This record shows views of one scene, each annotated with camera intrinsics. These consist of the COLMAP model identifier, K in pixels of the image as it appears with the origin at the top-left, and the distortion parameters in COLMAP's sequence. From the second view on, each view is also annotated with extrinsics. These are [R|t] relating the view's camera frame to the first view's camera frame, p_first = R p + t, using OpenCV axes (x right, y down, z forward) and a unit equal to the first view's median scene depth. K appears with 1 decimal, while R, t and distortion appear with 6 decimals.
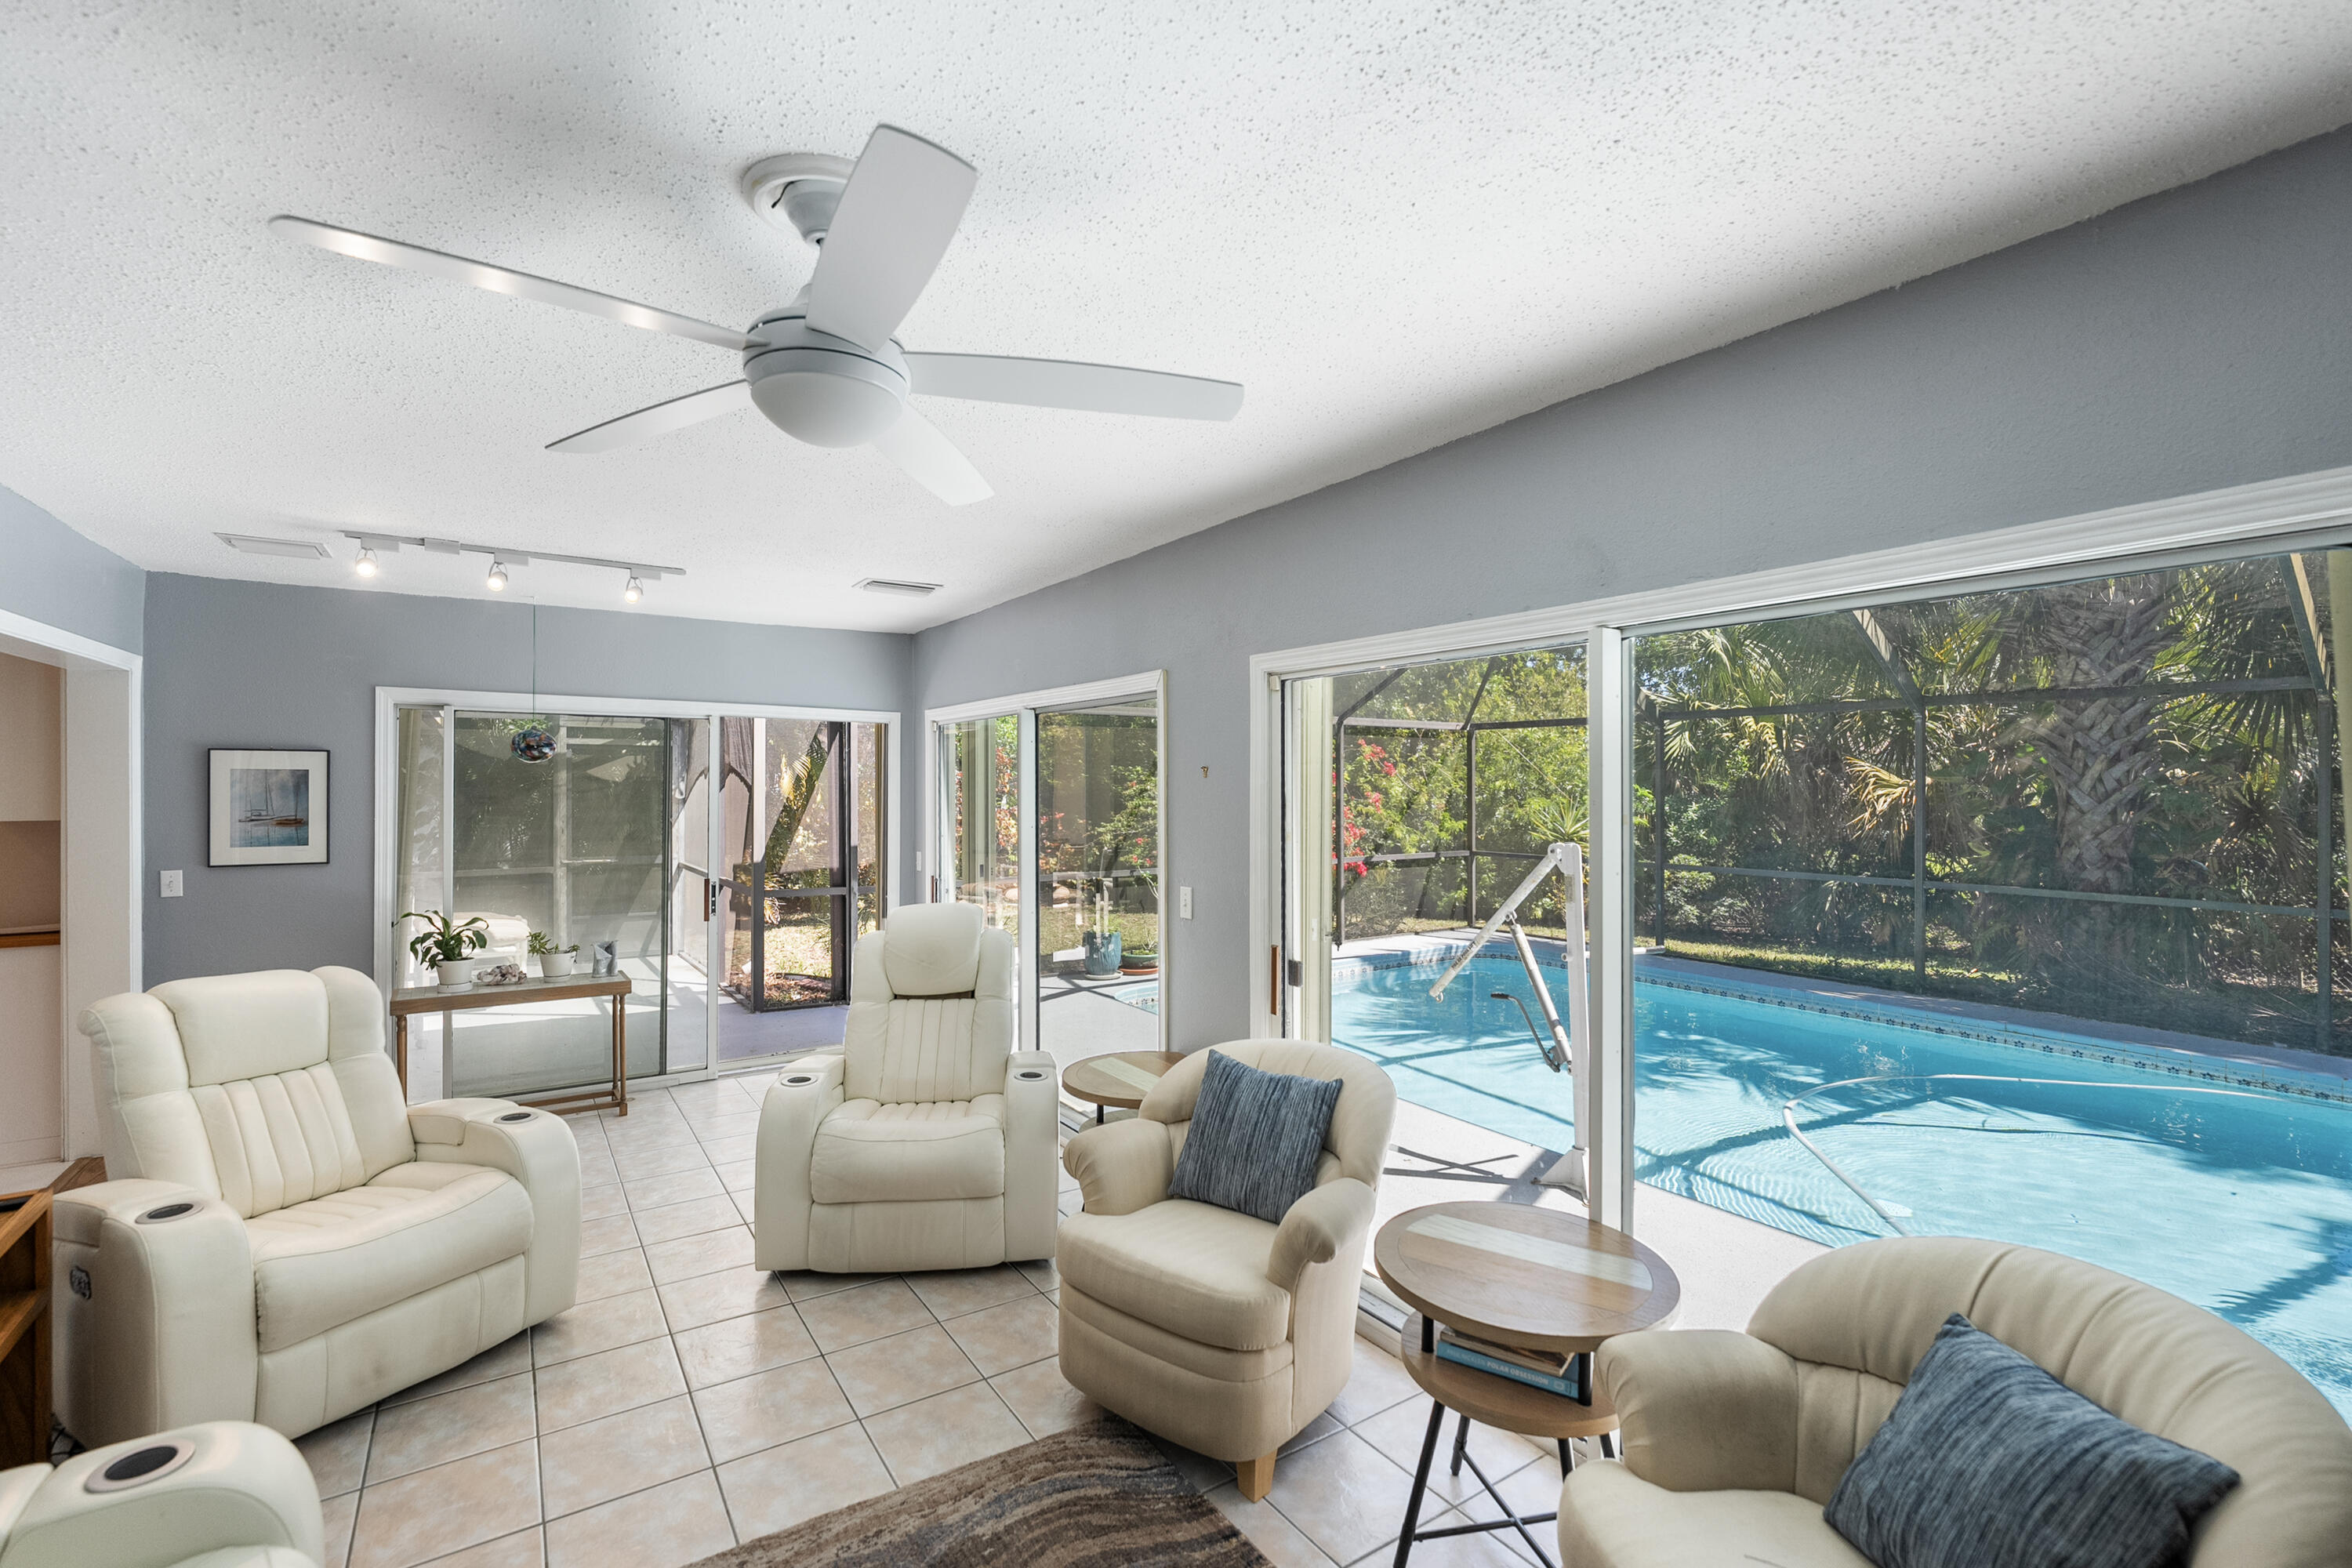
lens RADIAL K [[996.9, 0, 1173.8], [0, 996.9, 788.9], [0, 0, 1]] dist [-0.000909, -0.000028]
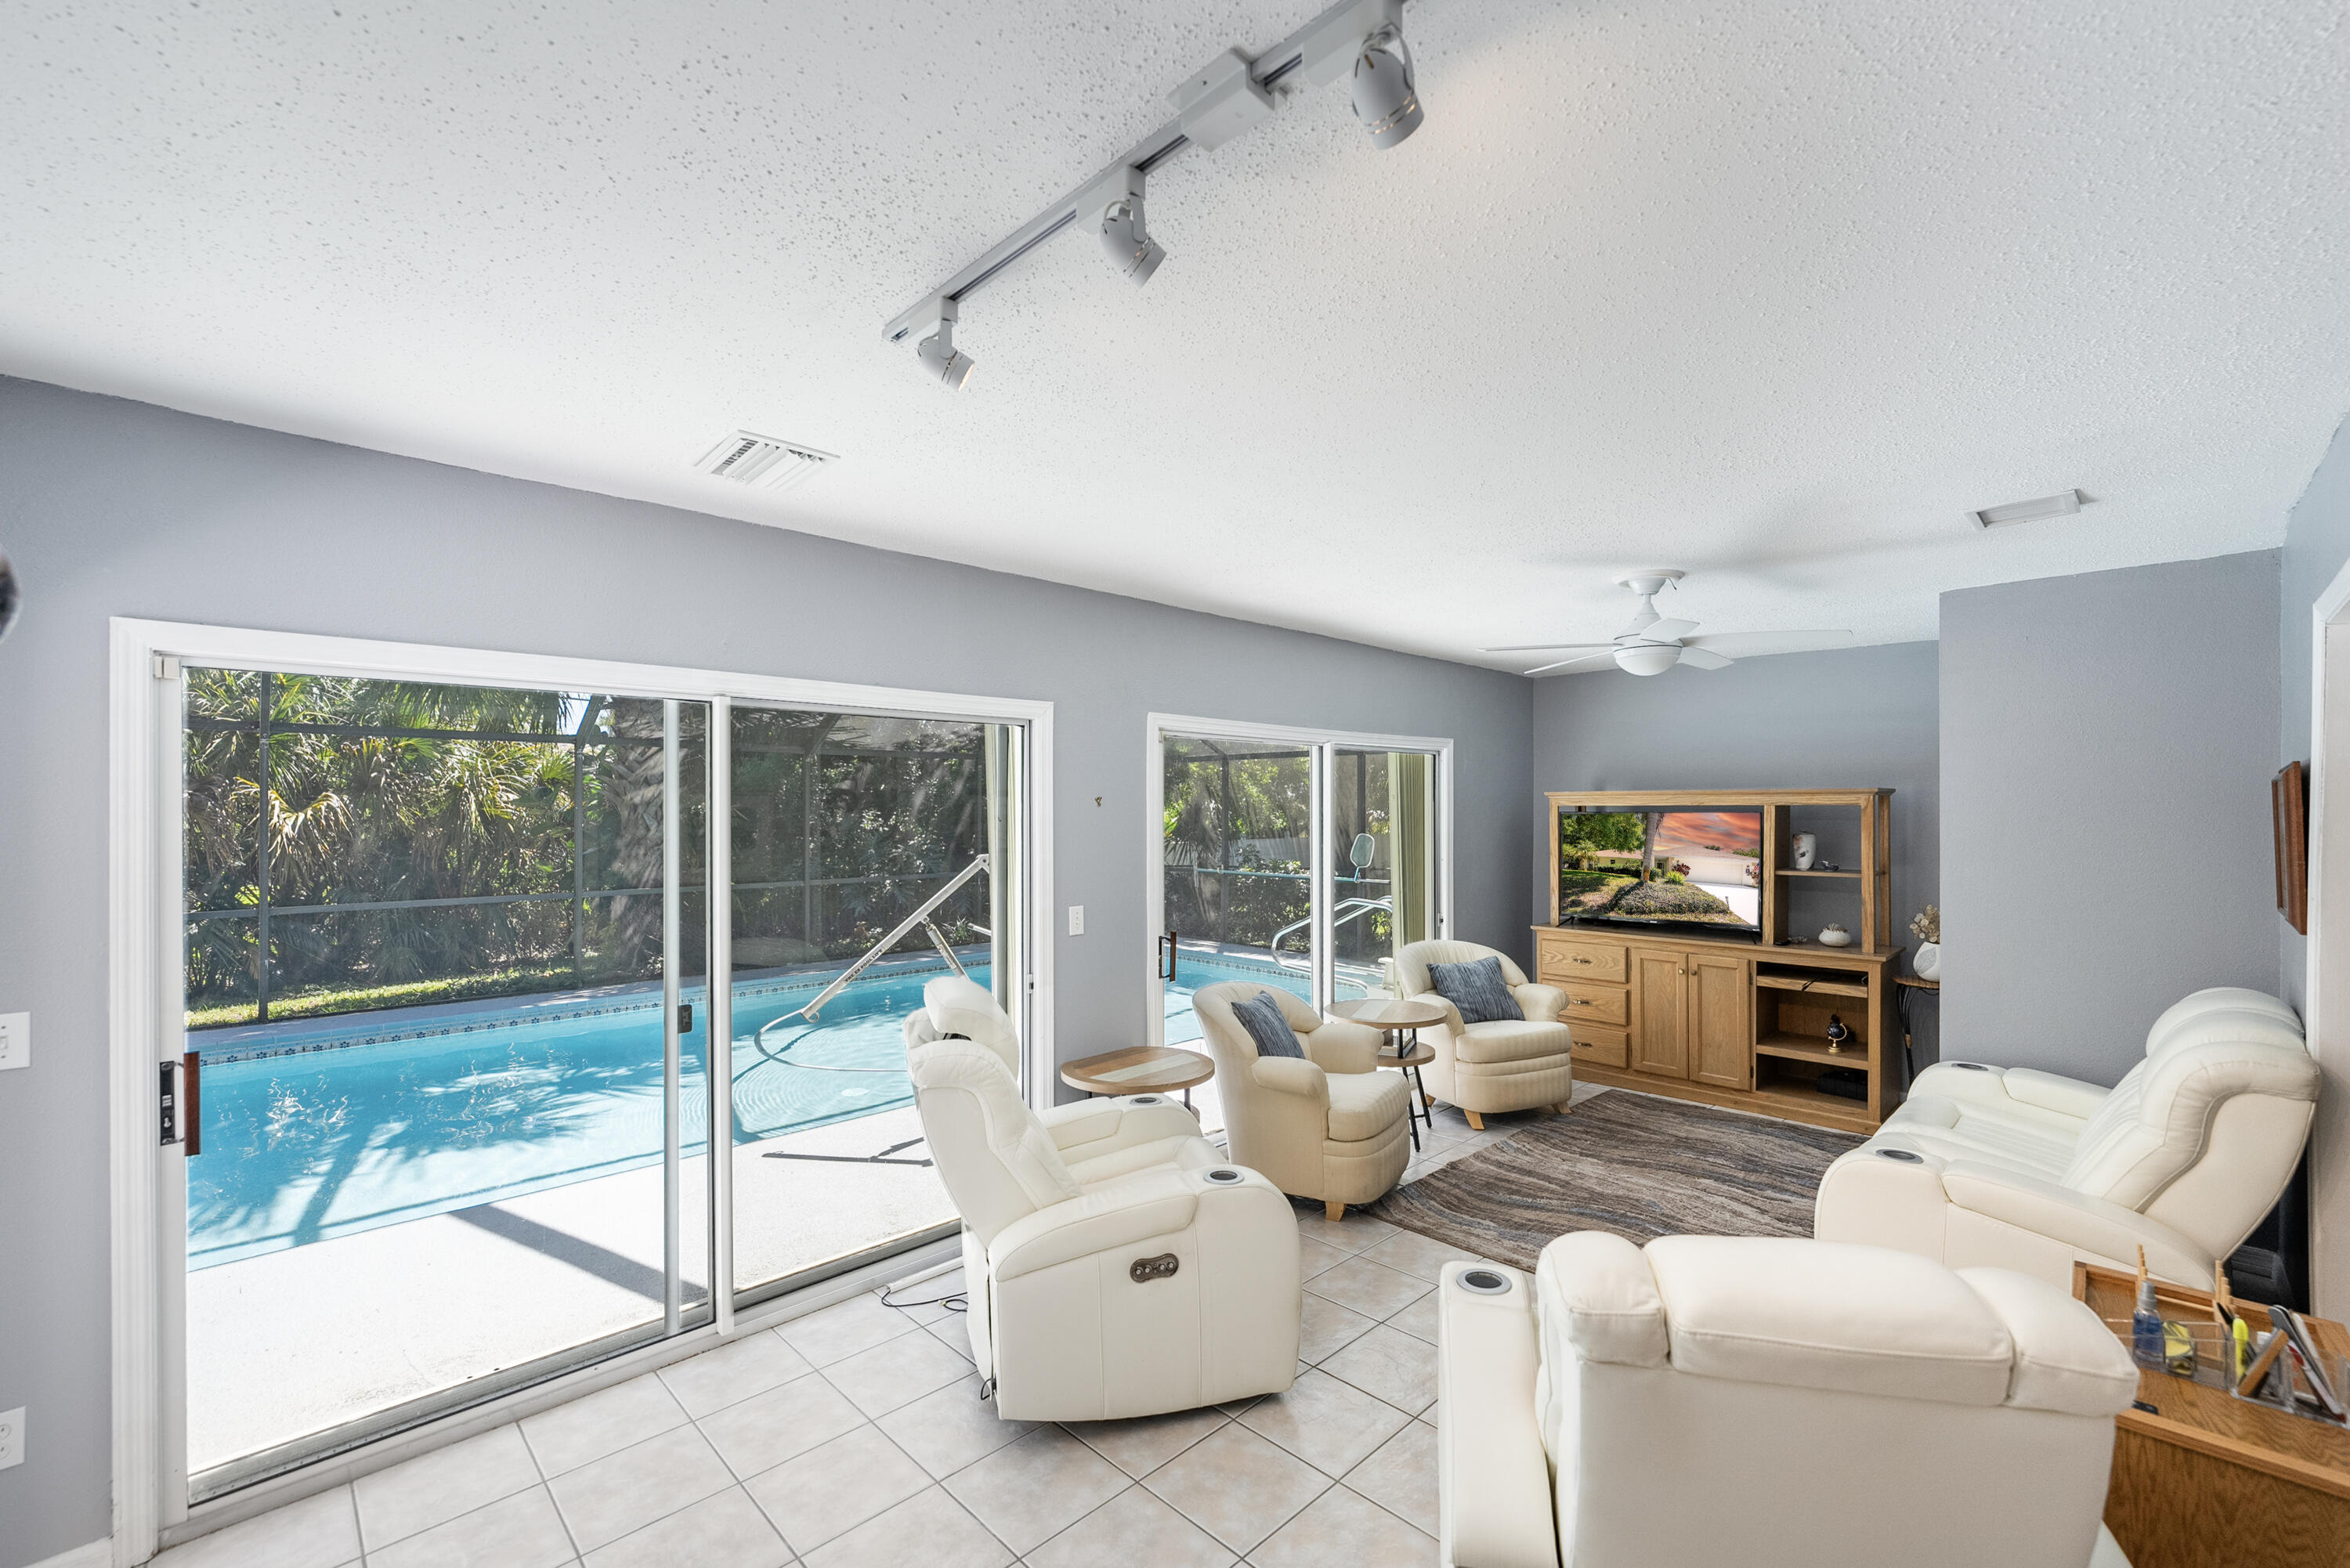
lens RADIAL K [[996.0, 0, 1168.7], [0, 996.0, 801.2], [0, 0, 1]] dist [-0.000909, -0.000028]
pose [[-0.164675, 0.001915, 0.986346, -0.933141], [0.005234, 0.999986, -0.001068, -0.013605], [-0.986334, 0.004987, -0.164683, 0.927887]]
